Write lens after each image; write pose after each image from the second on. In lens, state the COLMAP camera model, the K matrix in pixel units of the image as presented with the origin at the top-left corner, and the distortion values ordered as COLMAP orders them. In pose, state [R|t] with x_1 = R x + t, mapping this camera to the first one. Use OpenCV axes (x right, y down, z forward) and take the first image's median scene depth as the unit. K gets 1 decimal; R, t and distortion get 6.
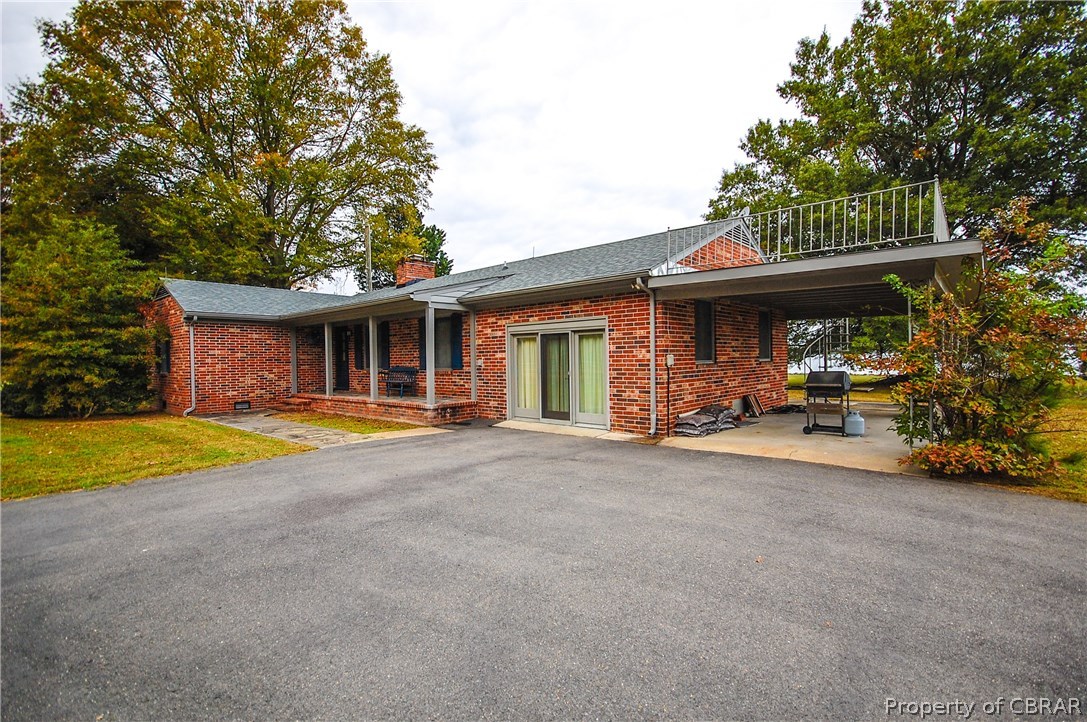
lens RADIAL K [[496.3, 0, 551.3], [0, 496.3, 361.8], [0, 0, 1]] dist [0.024975, -0.018692]
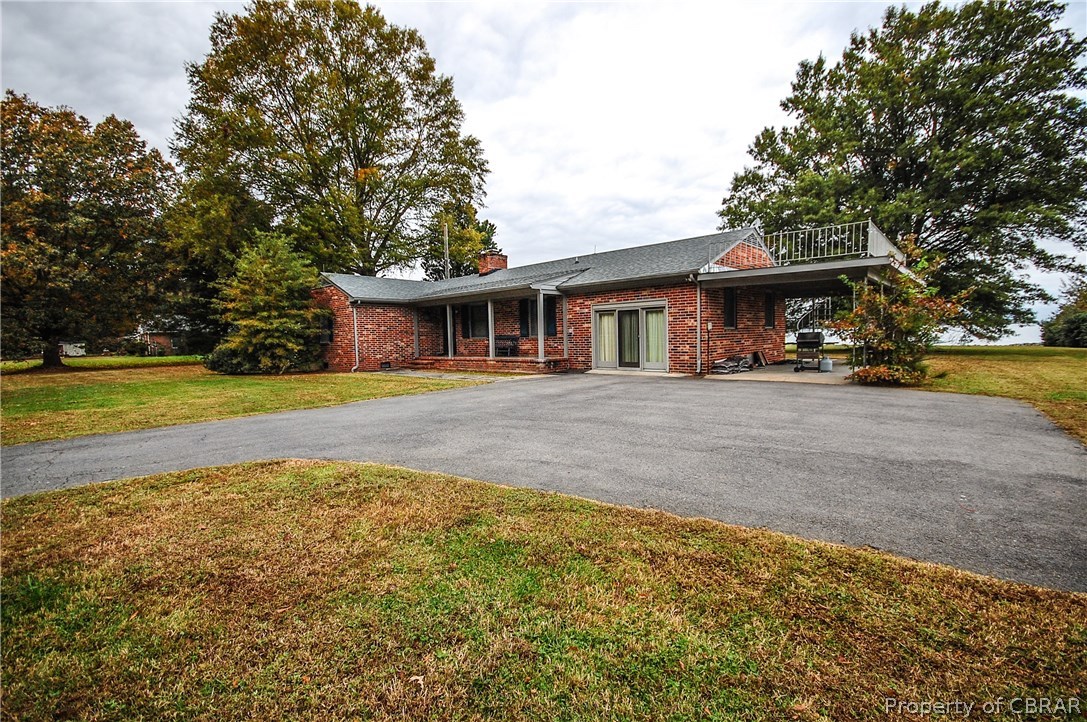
lens RADIAL K [[477.3, 0, 548.8], [0, 477.3, 362.1], [0, 0, 1]] dist [0.013634, -0.011872]
pose [[0.999780, -0.008314, -0.019261, -0.151353], [0.009243, 0.998772, 0.048681, 0.019874], [0.018832, -0.048849, 0.998629, -0.329442]]
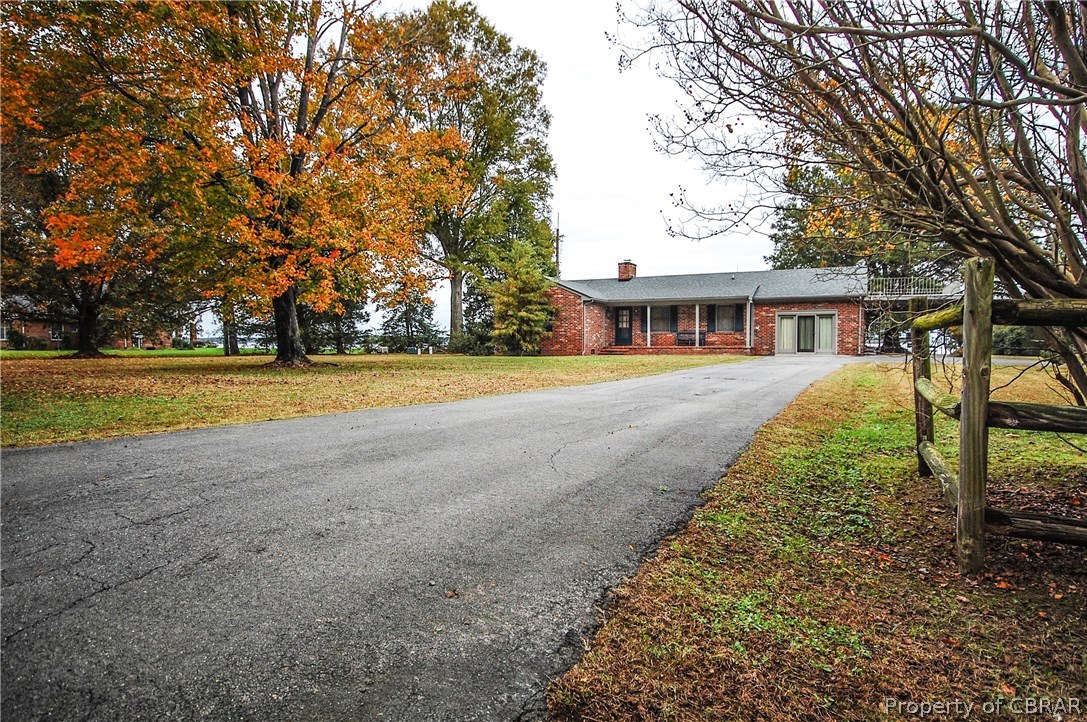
lens RADIAL K [[649.8, 0, 543.5], [0, 649.8, 361.0], [0, 0, 1]] dist [0.003959, 0.000429]
pose [[0.963896, 0.006733, 0.266196, -1.469547], [-0.012304, 0.999739, 0.019266, 0.082989], [-0.265996, -0.021845, 0.963726, -1.197048]]
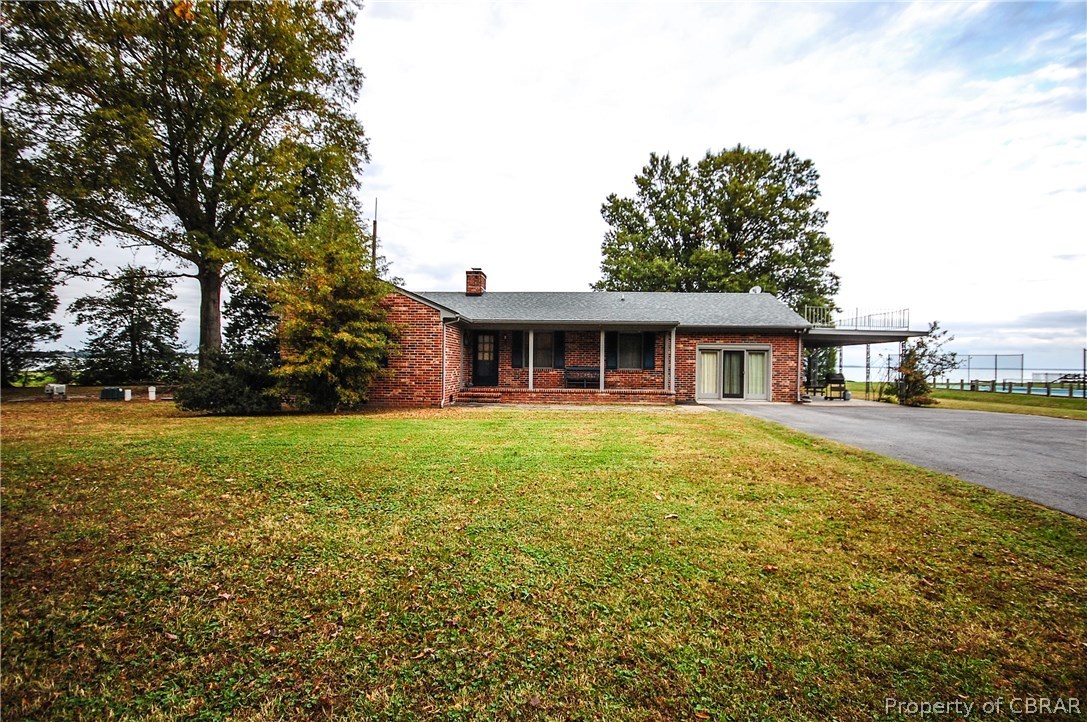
lens RADIAL K [[527.9, 0, 543.5], [0, 527.9, 361.0], [0, 0, 1]] dist [0.015642, 0.000266]
pose [[0.778141, 0.027579, 0.627484, -1.273391], [-0.021038, 0.999619, -0.017847, 0.021767], [-0.627738, 0.000686, 0.778425, -0.046282]]
